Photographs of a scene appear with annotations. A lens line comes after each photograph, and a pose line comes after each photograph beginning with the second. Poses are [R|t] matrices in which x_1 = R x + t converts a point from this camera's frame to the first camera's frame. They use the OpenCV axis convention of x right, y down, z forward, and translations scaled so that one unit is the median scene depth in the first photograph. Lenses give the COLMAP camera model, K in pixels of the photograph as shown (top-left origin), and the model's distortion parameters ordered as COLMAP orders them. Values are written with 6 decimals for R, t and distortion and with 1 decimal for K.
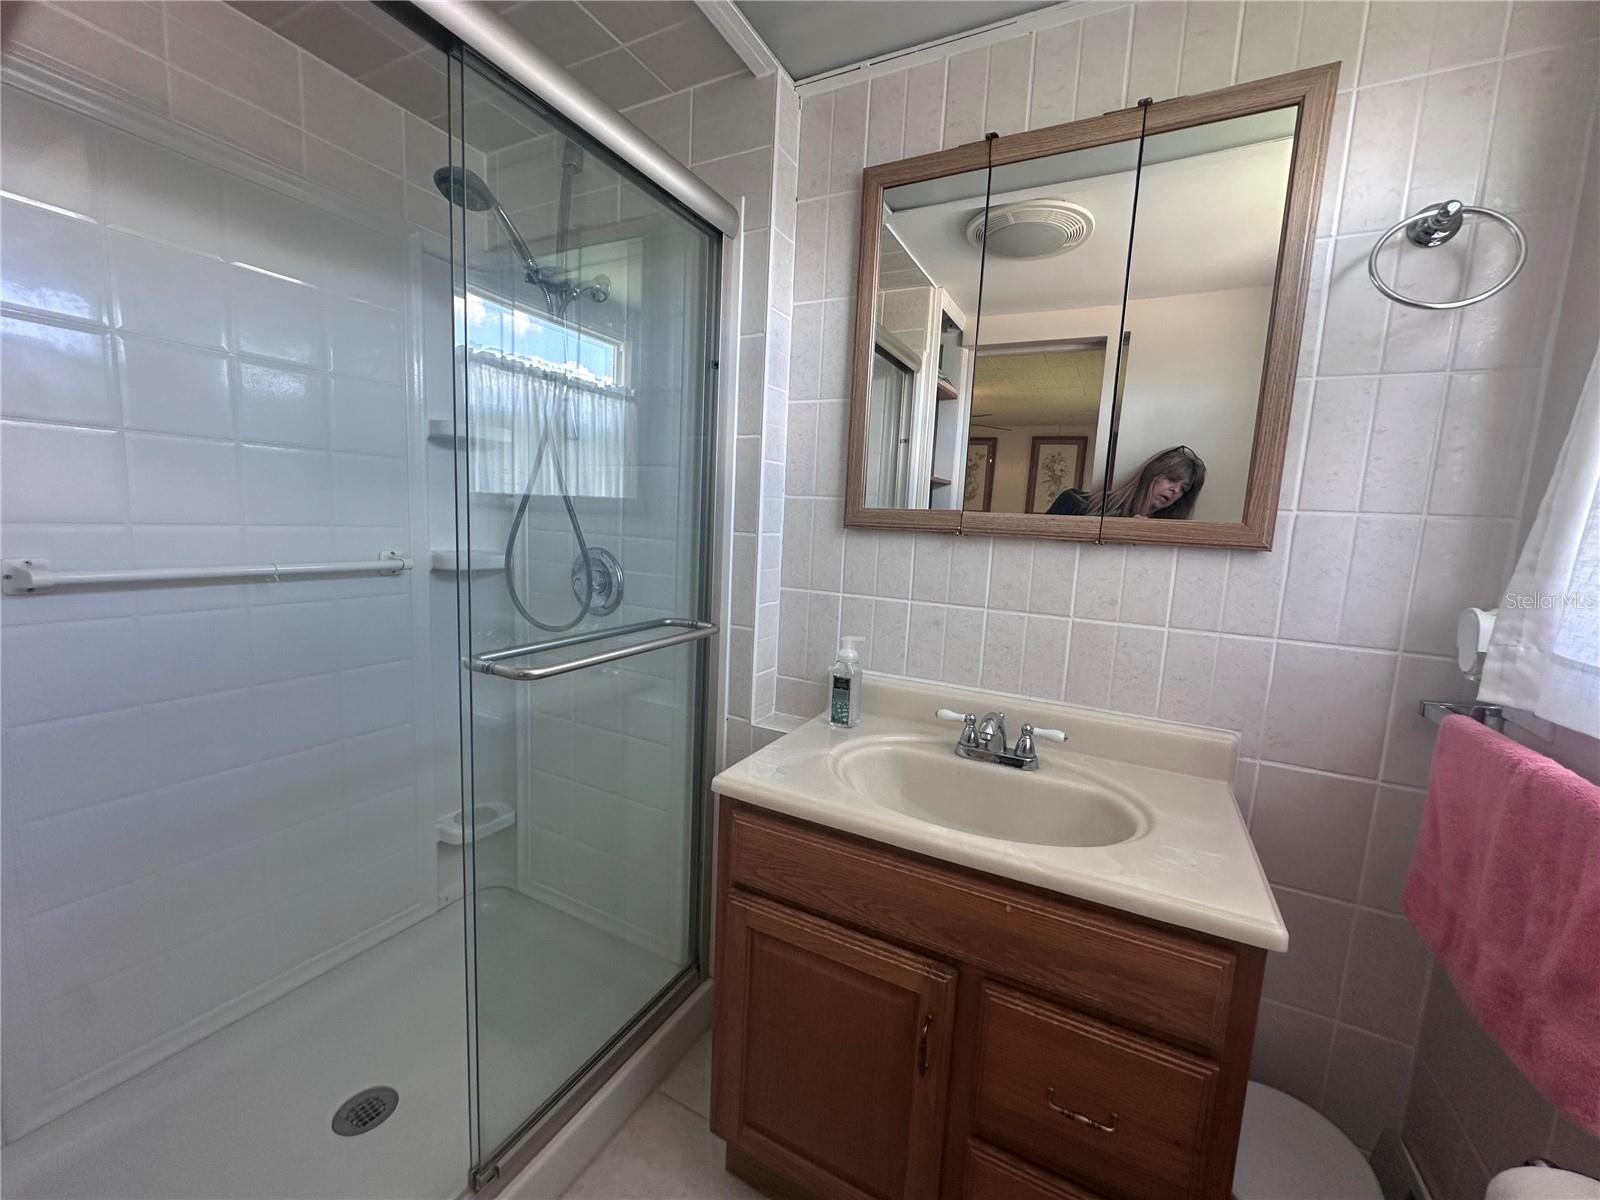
lens RADIAL K [[638.0, 0, 800.0], [0, 638.0, 600.0], [0, 0, 1]] dist [-0.003106, 0.000478]
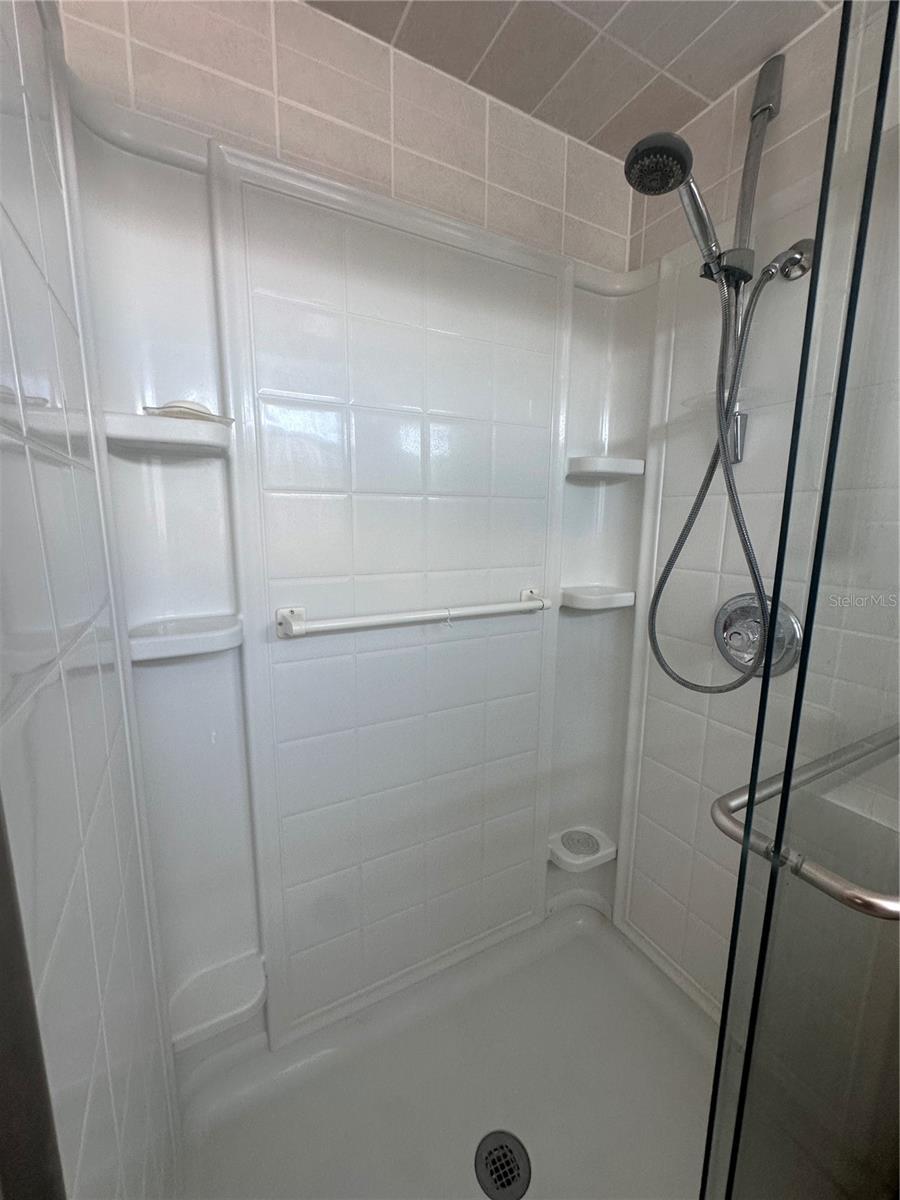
lens RADIAL K [[478.5, 0, 450.0], [0, 478.5, 600.0], [0, 0, 1]] dist [-0.003106, 0.000478]
pose [[0.821002, 0.053147, -0.568446, -0.319143], [-0.040698, 0.998573, 0.034582, -0.086125], [0.569472, -0.005257, 0.821994, 0.298492]]
